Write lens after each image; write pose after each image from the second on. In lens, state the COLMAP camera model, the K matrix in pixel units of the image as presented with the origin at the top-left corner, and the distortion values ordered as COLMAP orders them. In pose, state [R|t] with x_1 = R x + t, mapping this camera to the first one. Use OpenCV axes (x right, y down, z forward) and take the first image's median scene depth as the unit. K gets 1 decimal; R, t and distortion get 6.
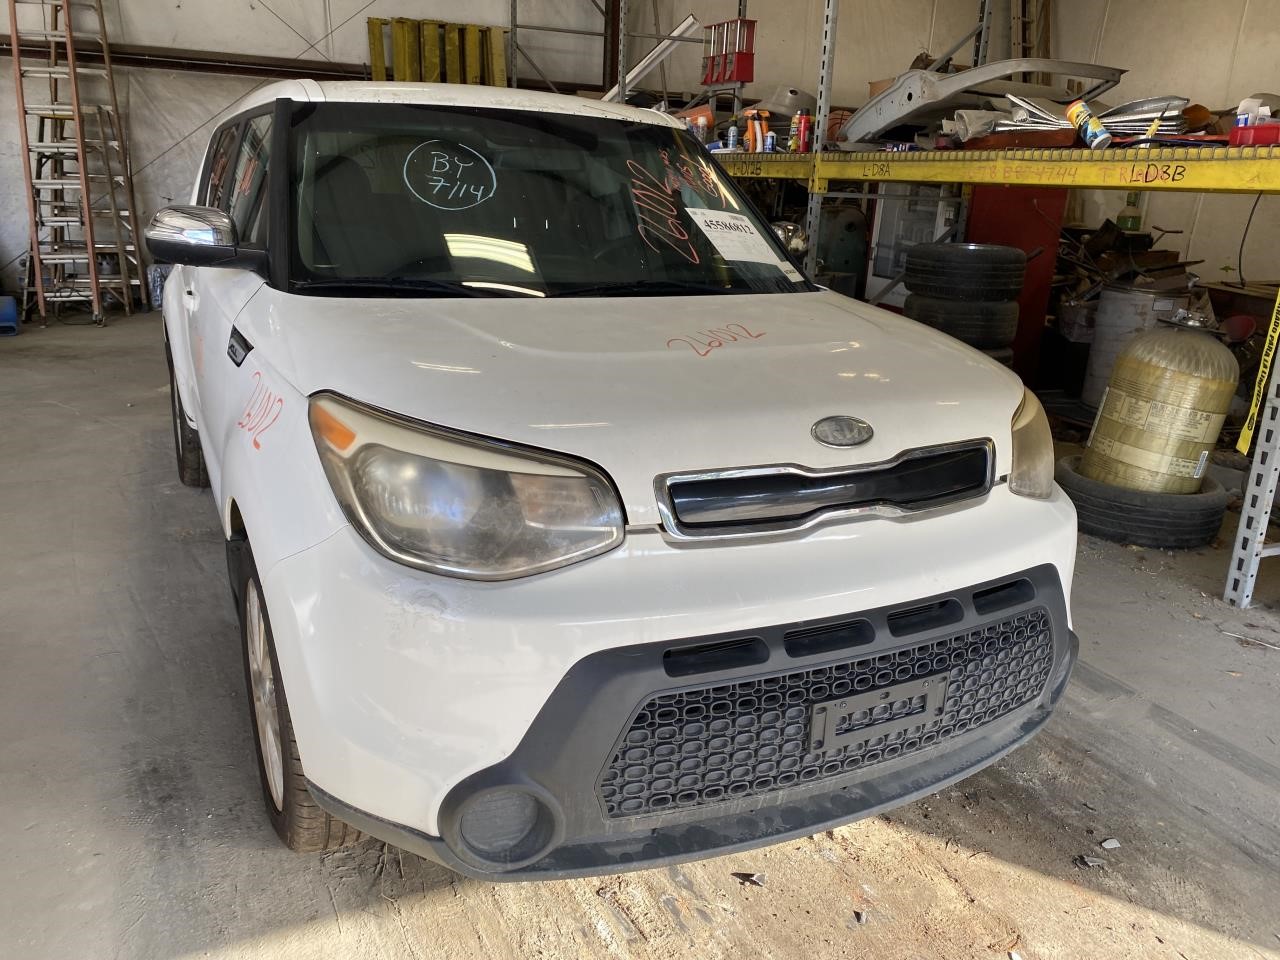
lens RADIAL K [[941.3, 0, 625.4], [0, 941.3, 475.1], [0, 0, 1]] dist [0.021557, -0.004781]
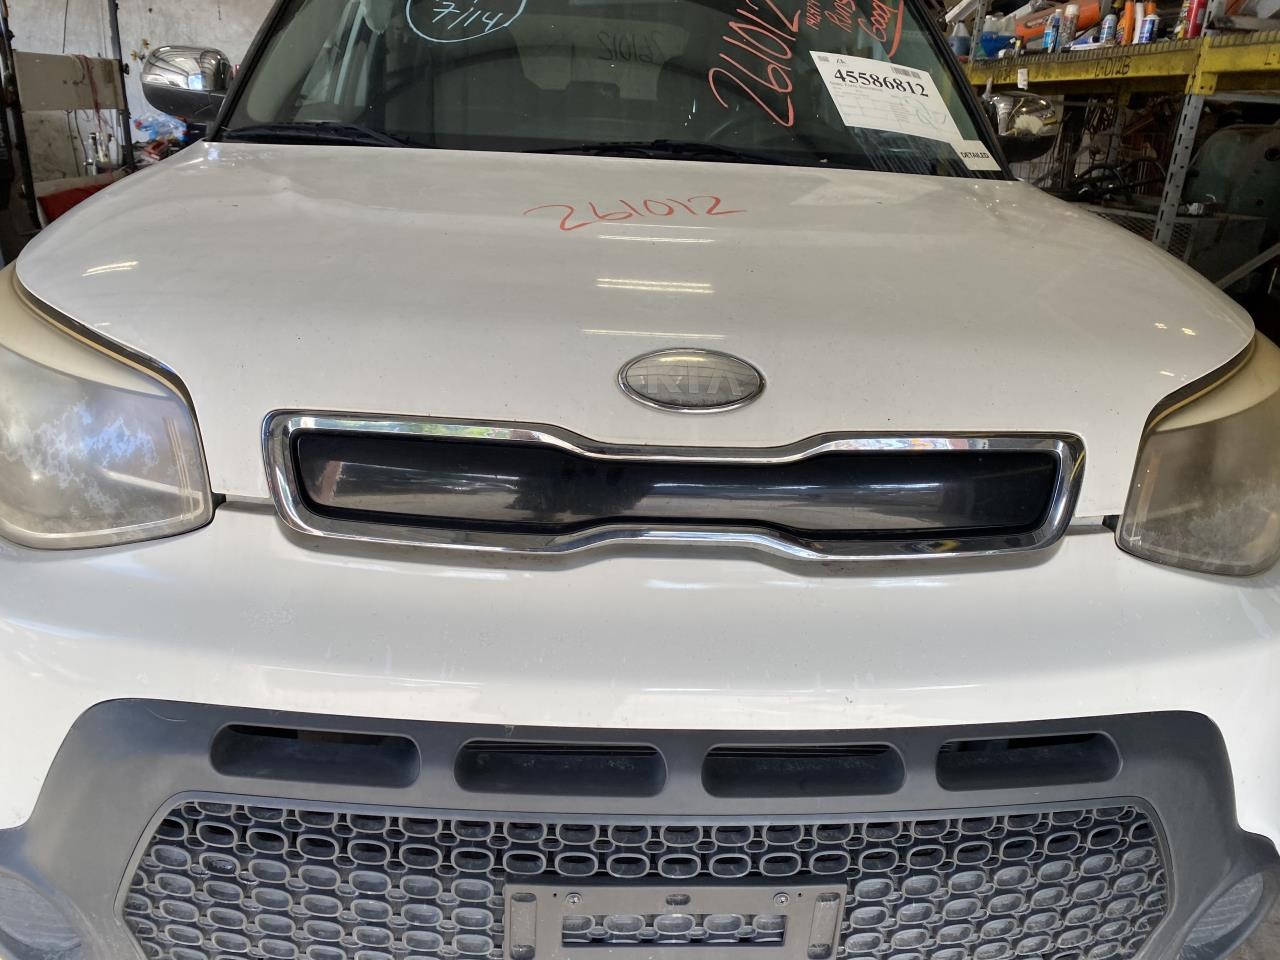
lens RADIAL K [[955.5, 0, 618.6], [0, 955.5, 487.4], [0, 0, 1]] dist [0.005427, -0.005281]
pose [[0.916085, 0.152999, -0.370648, 0.276892], [-0.129862, 0.987729, 0.086758, -0.019398], [0.379373, -0.031345, 0.924713, 0.353527]]
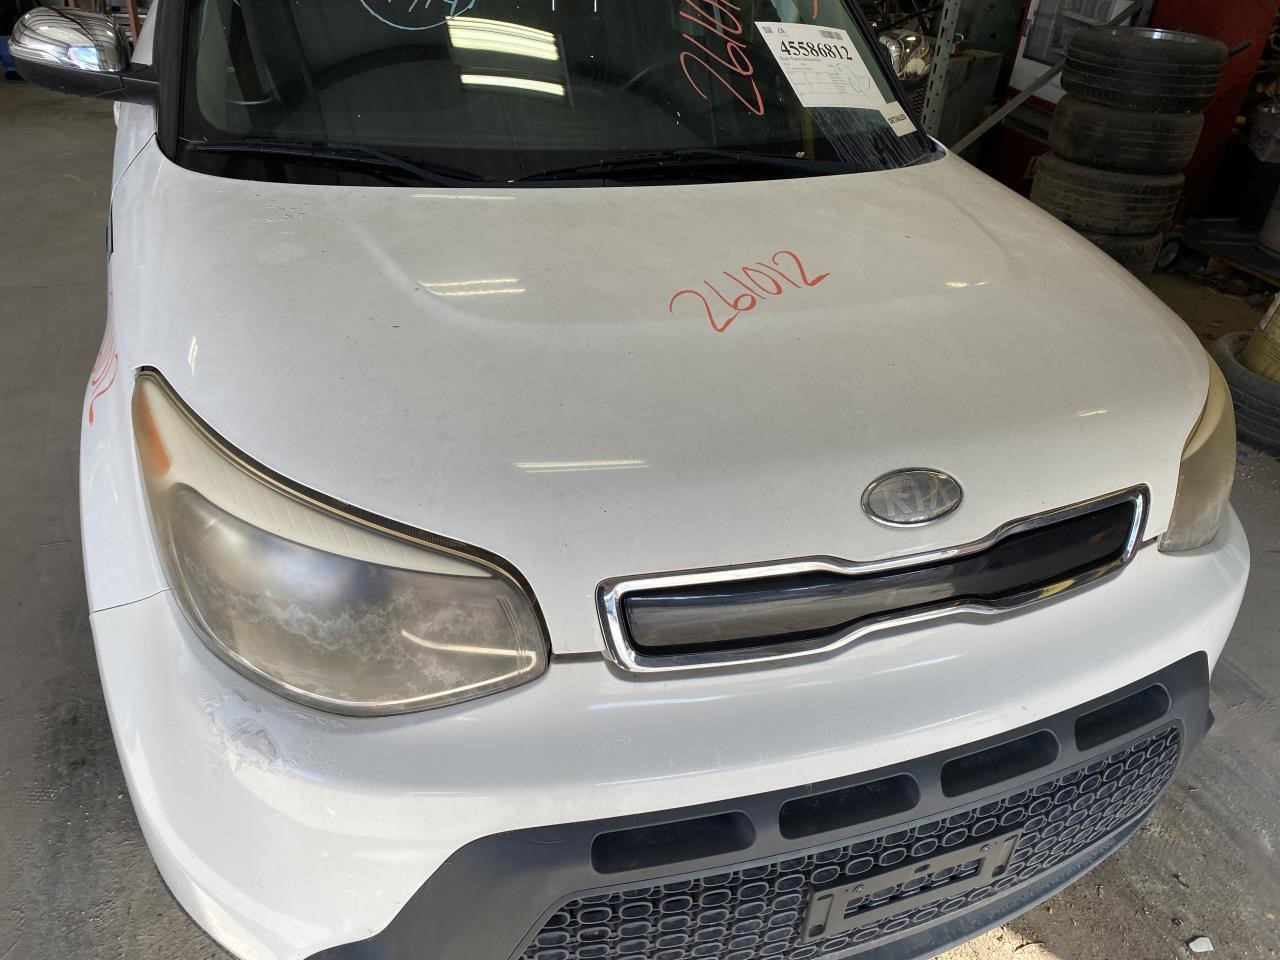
lens RADIAL K [[953.0, 0, 629.8], [0, 953.0, 480.2], [0, 0, 1]] dist [0.004081, 0.003298]
pose [[0.993546, 0.078578, -0.081807, 0.063890], [-0.055562, 0.965880, 0.252960, -0.147661], [0.098893, -0.246782, 0.964012, 0.249020]]
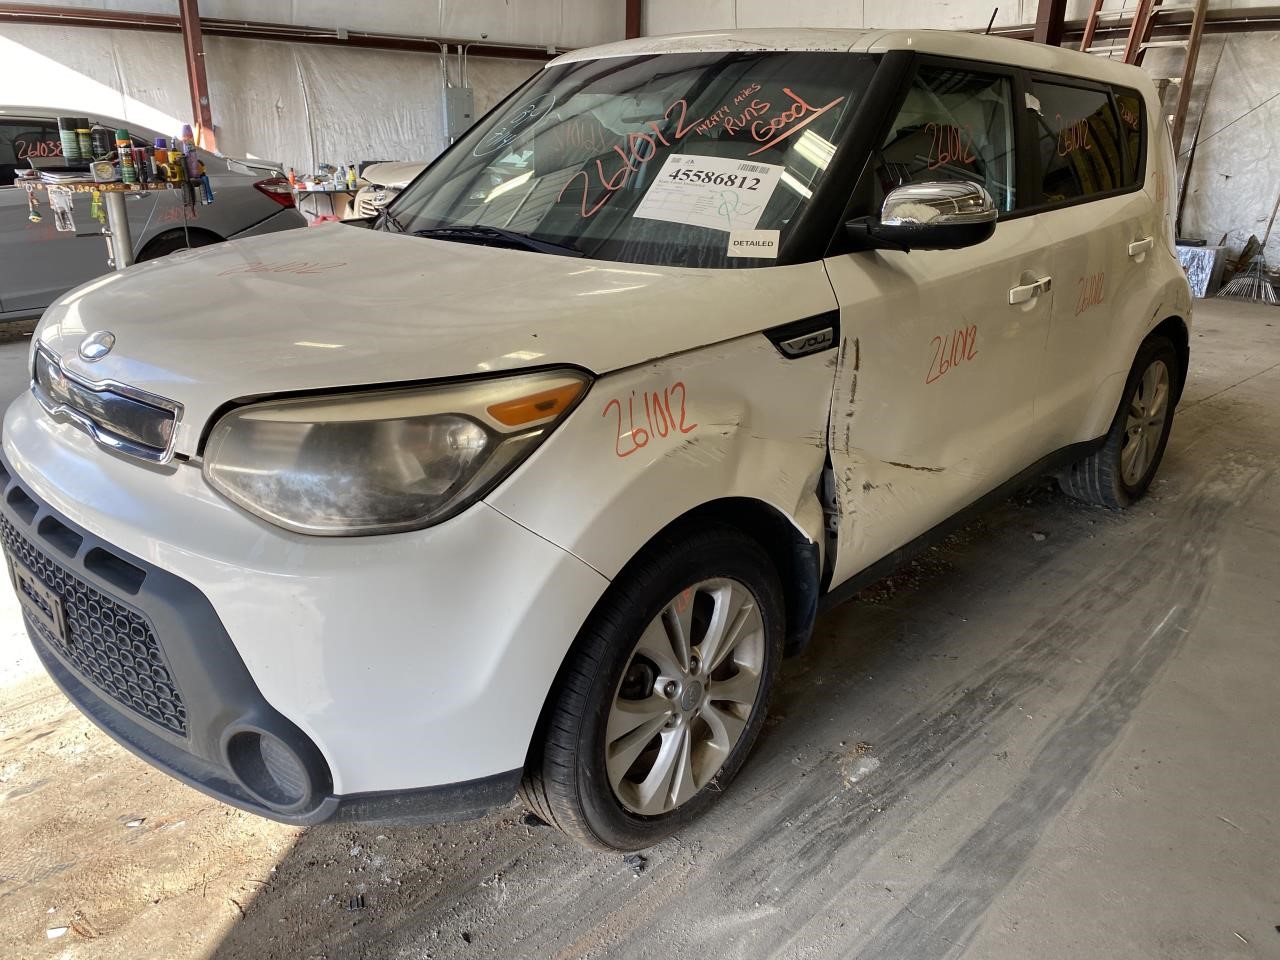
lens RADIAL K [[950.2, 0, 648.1], [0, 950.2, 485.3], [0, 0, 1]] dist [0.007811, -0.007553]
pose [[0.338707, 0.295008, -0.893447, 1.019185], [-0.276185, 0.938917, 0.205320, -0.205816], [0.899444, 0.177213, 0.399495, 0.814321]]
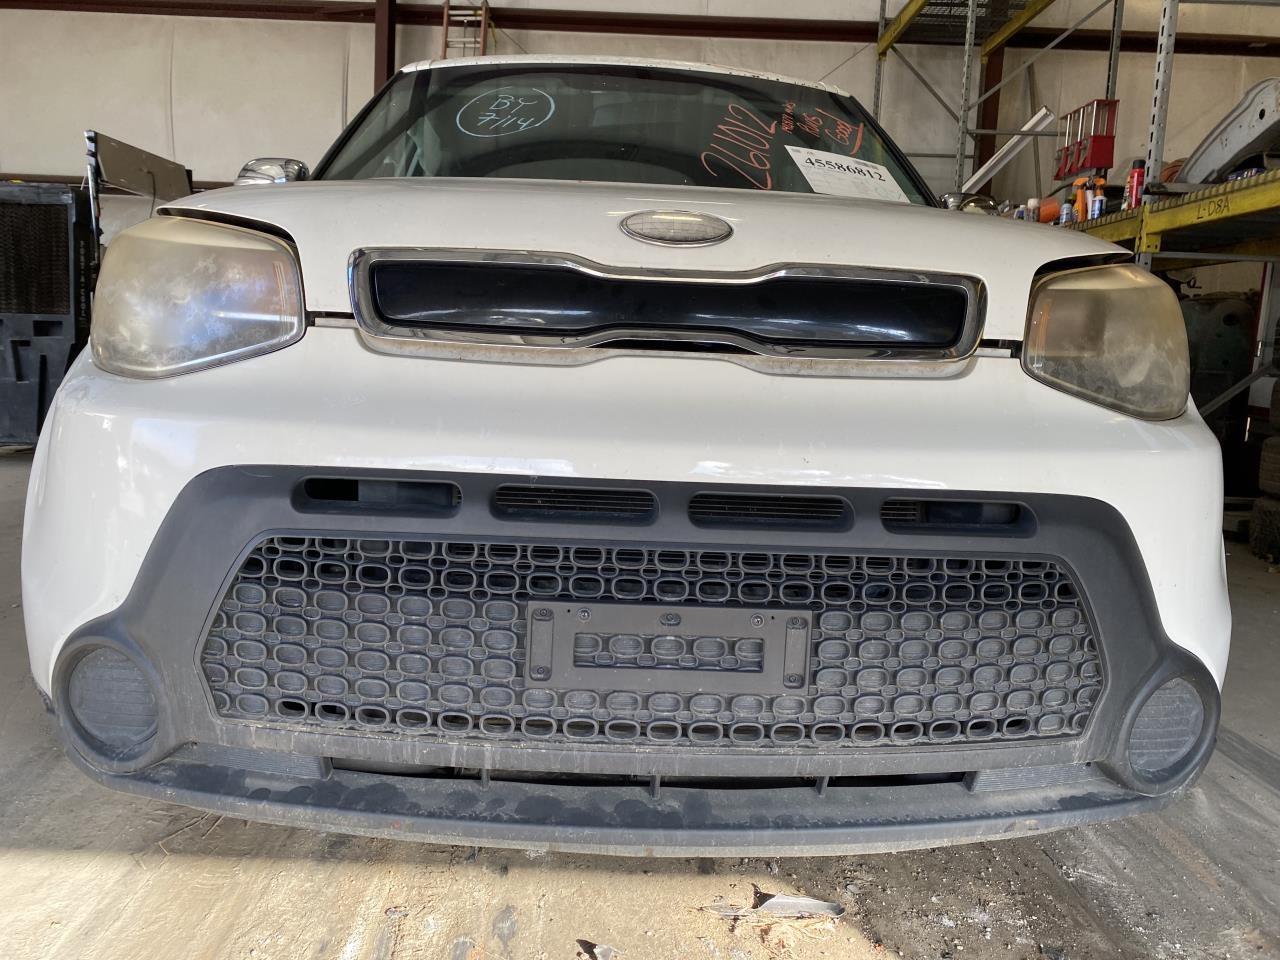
lens RADIAL K [[953.0, 0, 629.8], [0, 953.0, 480.2], [0, 0, 1]] dist [0.004081, 0.003298]
pose [[0.913178, 0.057320, -0.403510, 0.338863], [-0.124598, 0.981923, -0.142490, 0.161842], [0.388048, 0.180395, 0.903812, 0.285432]]
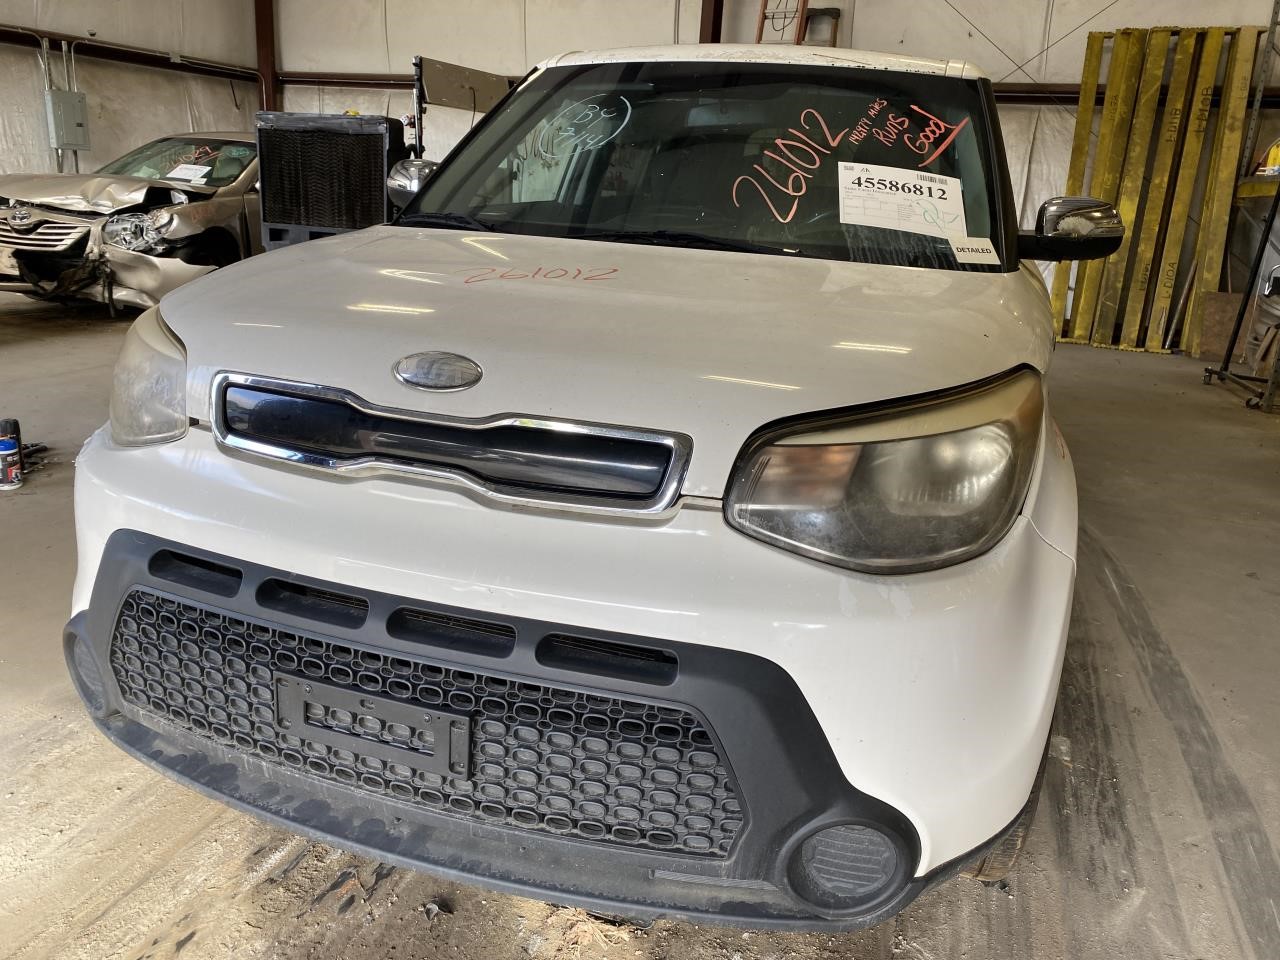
lens RADIAL K [[950.2, 0, 648.1], [0, 950.2, 485.3], [0, 0, 1]] dist [0.007811, -0.007553]
pose [[0.709340, 0.211205, -0.672480, 0.637665], [-0.235727, 0.970201, 0.056062, -0.027620], [0.664281, 0.118755, 0.737989, 0.379763]]
